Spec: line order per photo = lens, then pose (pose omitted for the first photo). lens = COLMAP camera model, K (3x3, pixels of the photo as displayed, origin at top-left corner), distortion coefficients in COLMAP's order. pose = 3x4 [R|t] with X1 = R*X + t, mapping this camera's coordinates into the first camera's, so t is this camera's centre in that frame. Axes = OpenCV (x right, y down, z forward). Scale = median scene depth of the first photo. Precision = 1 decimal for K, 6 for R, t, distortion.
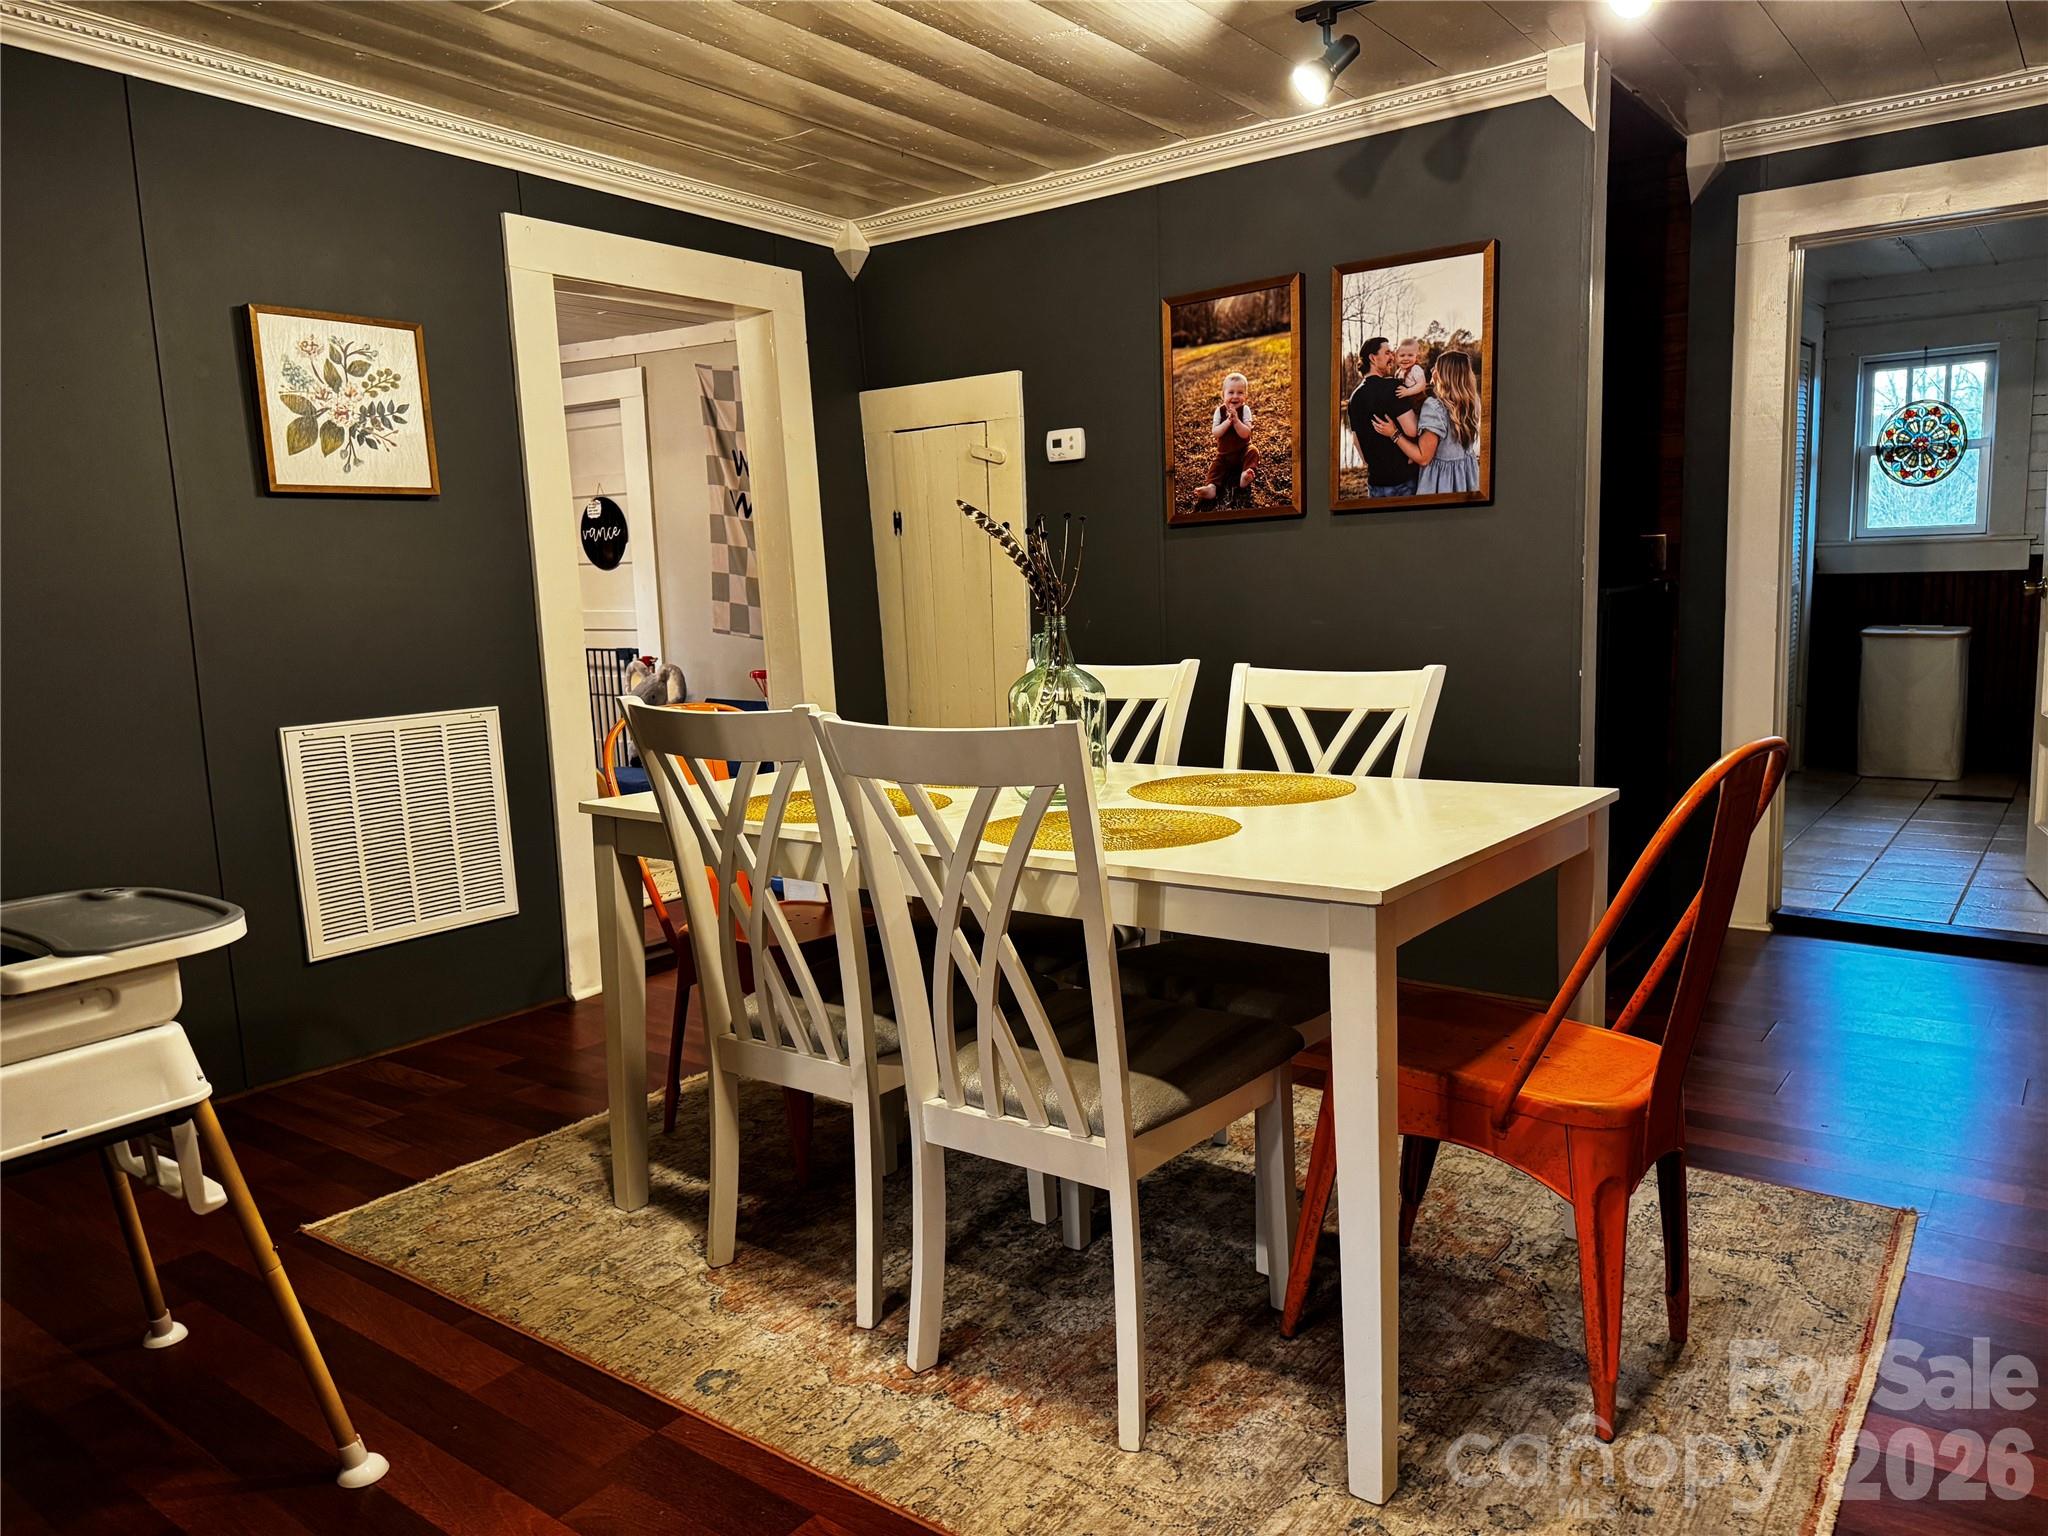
lens RADIAL K [[1388.3, 0, 1032.1], [0, 1388.3, 776.6], [0, 0, 1]] dist [0.158254, -0.217300]
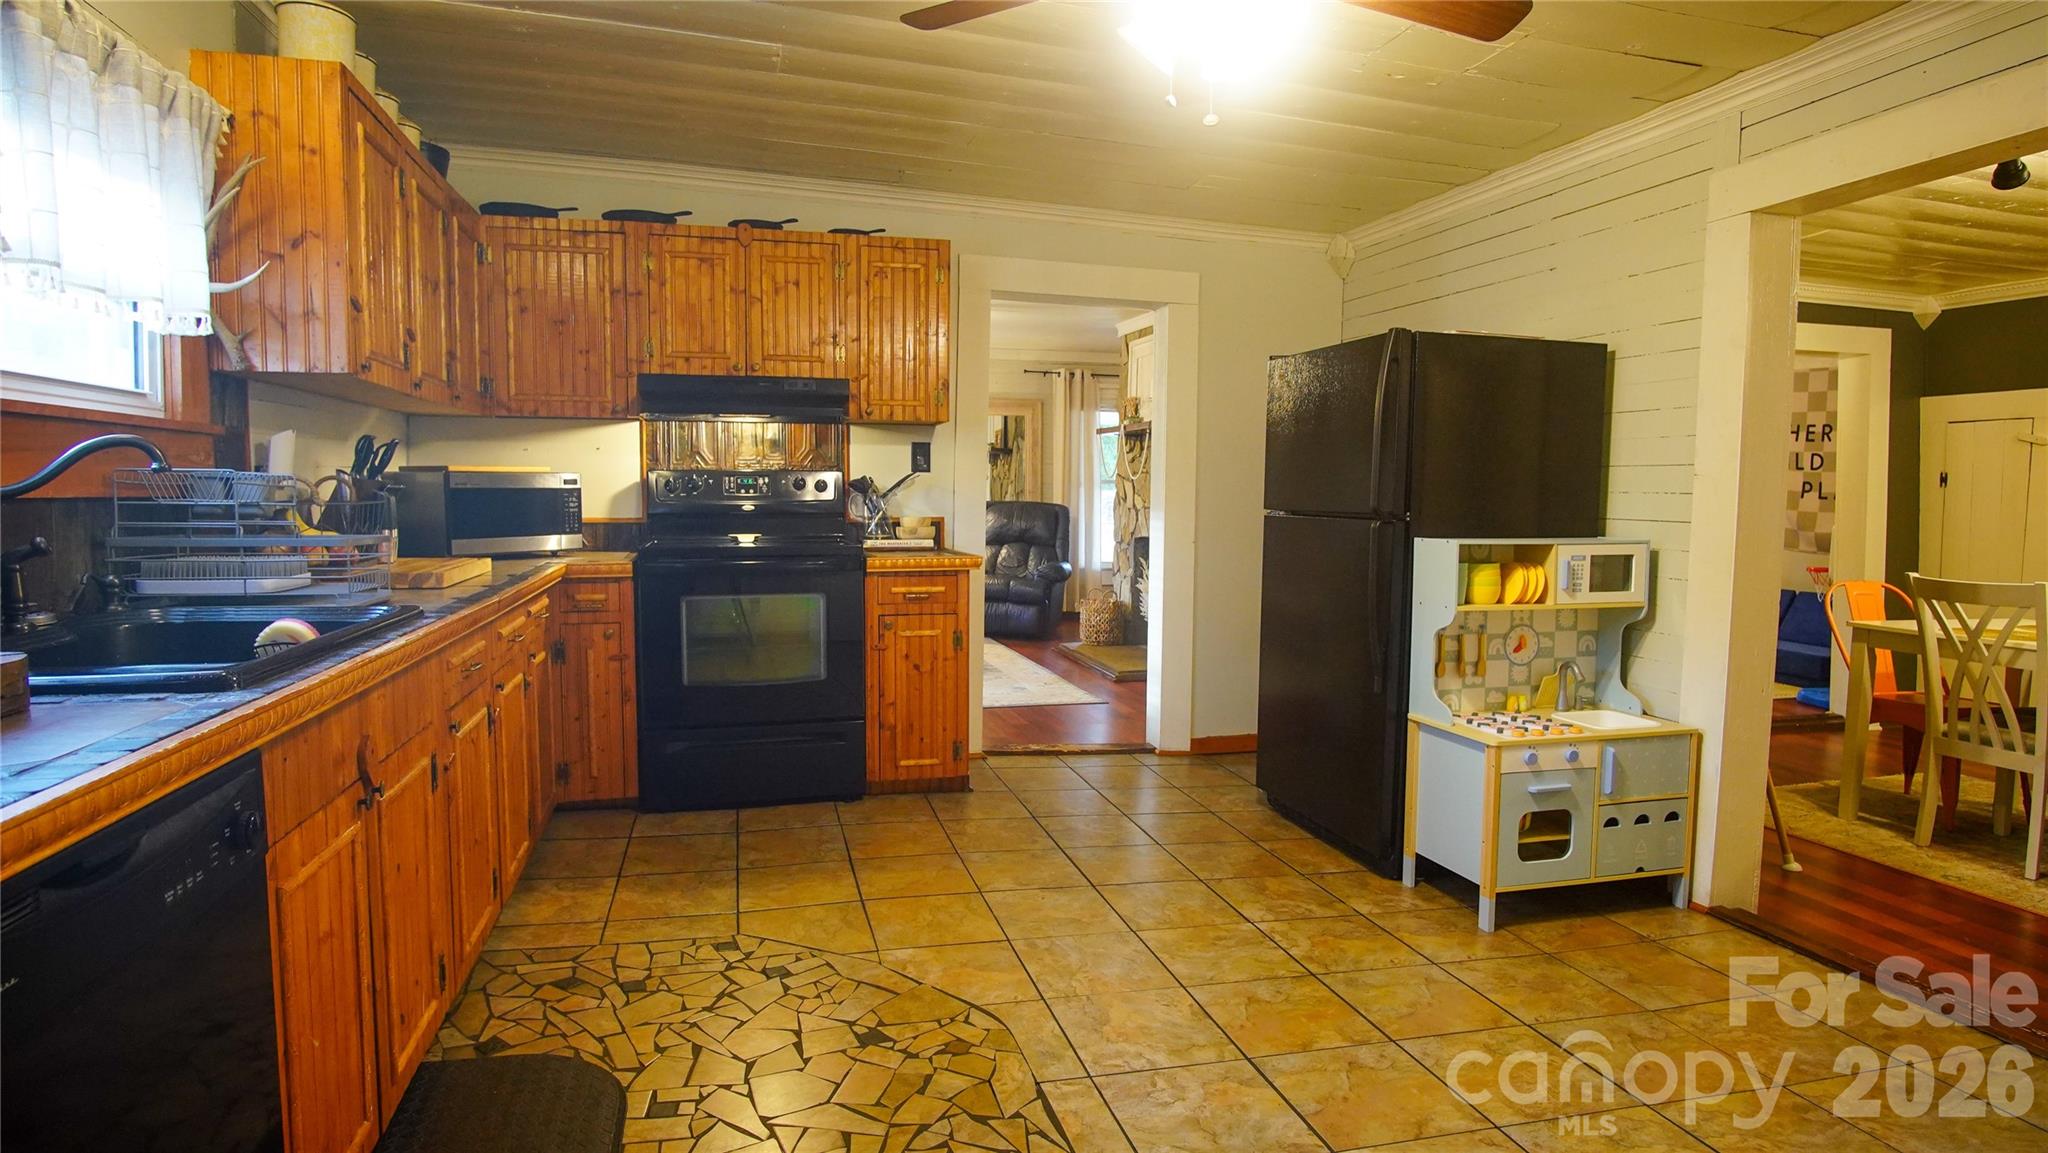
lens RADIAL K [[1101.7, 0, 1024.0], [0, 1101.7, 576.5], [0, 0, 1]] dist [-0.017263, 0.001431]
pose [[0.794700, 0.084707, -0.601063, -0.263596], [-0.118171, 0.992859, -0.016318, 0.100434], [0.595388, 0.083996, 0.799035, -0.867012]]
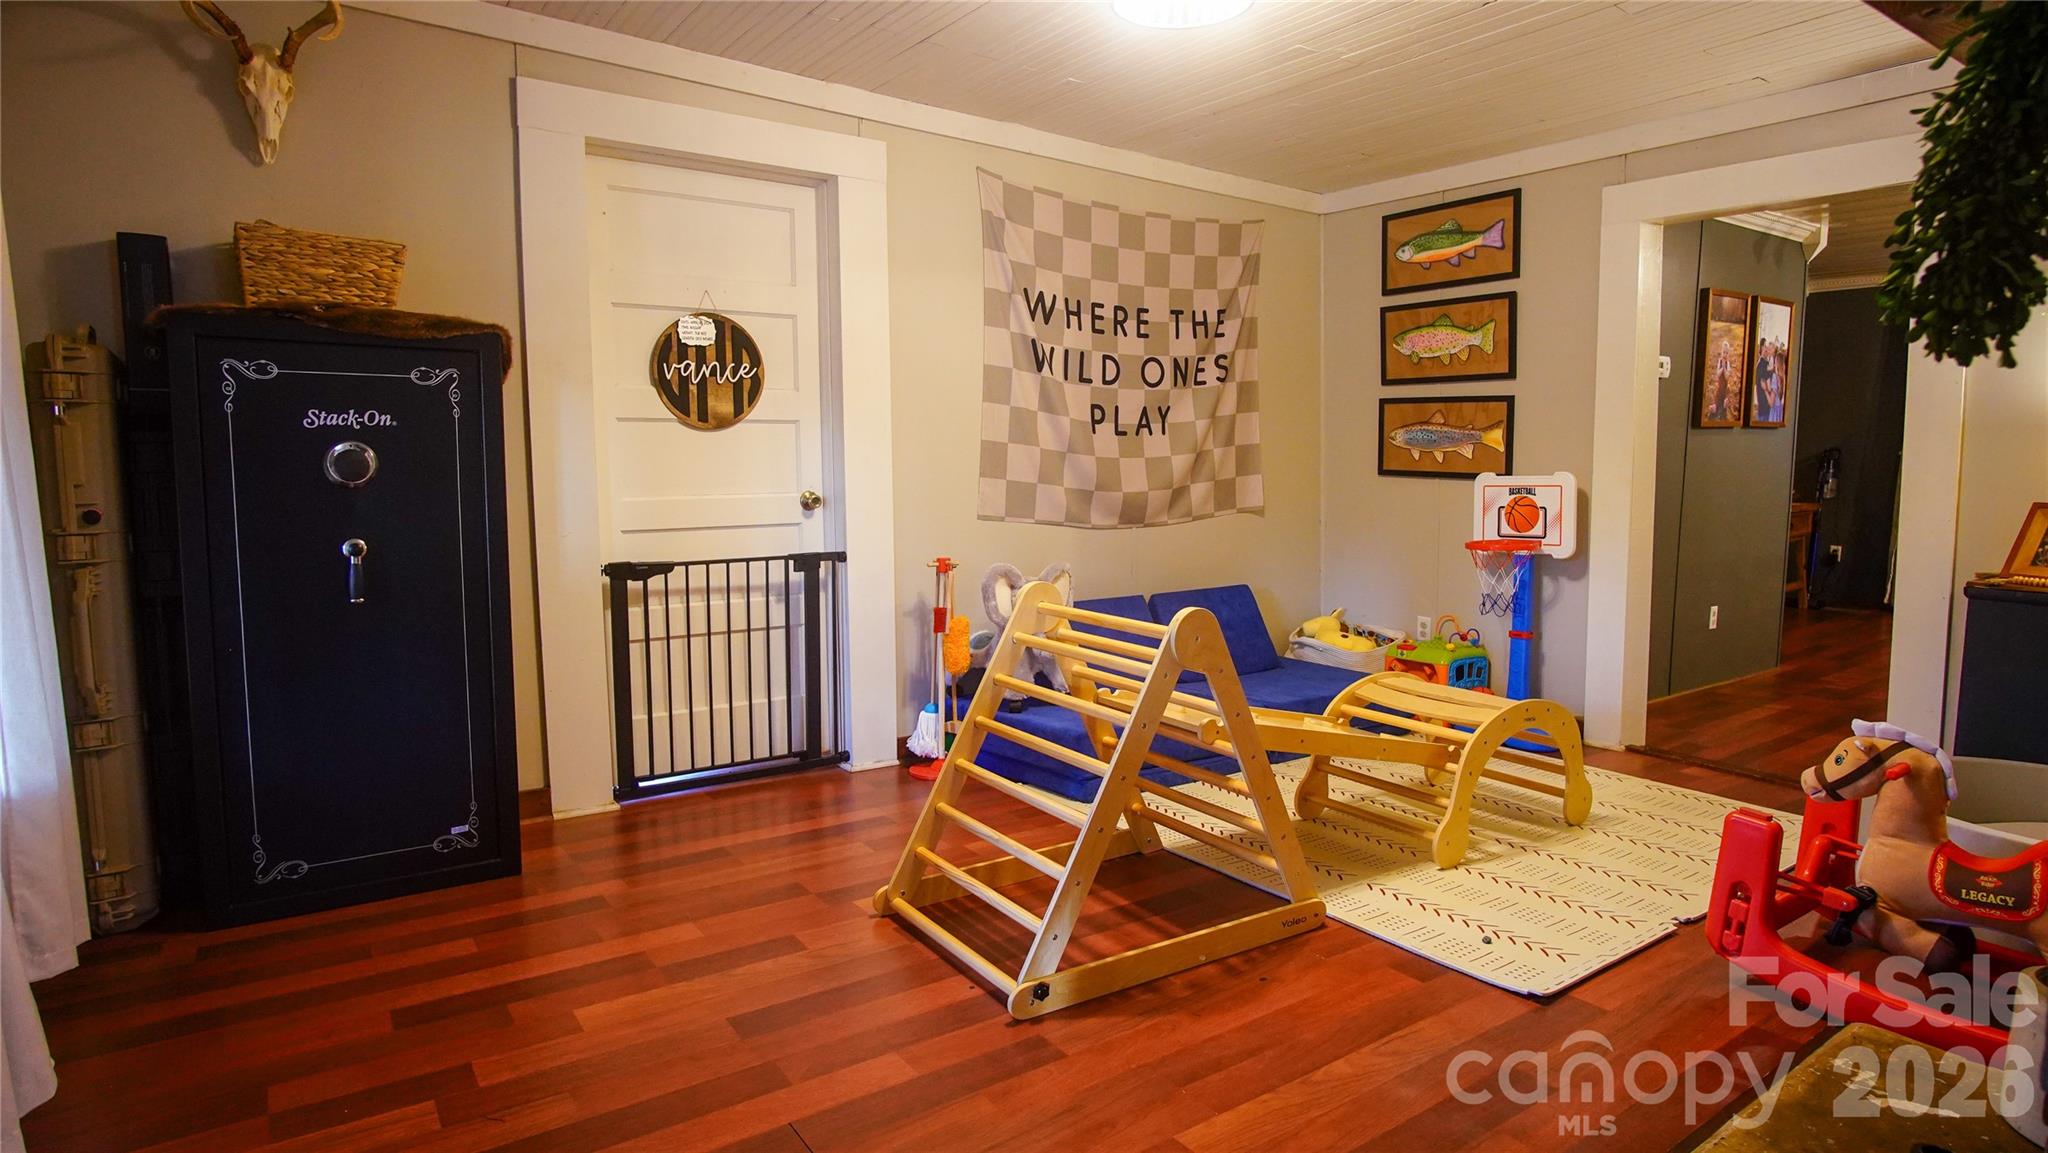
lens RADIAL K [[1101.7, 0, 1024.0], [0, 1101.7, 576.5], [0, 0, 1]] dist [-0.017263, 0.001431]
pose [[0.319320, -0.083782, 0.943936, -1.698604], [0.121789, 0.991452, 0.046800, -0.210671], [-0.939788, 0.100017, 0.326794, 1.708561]]
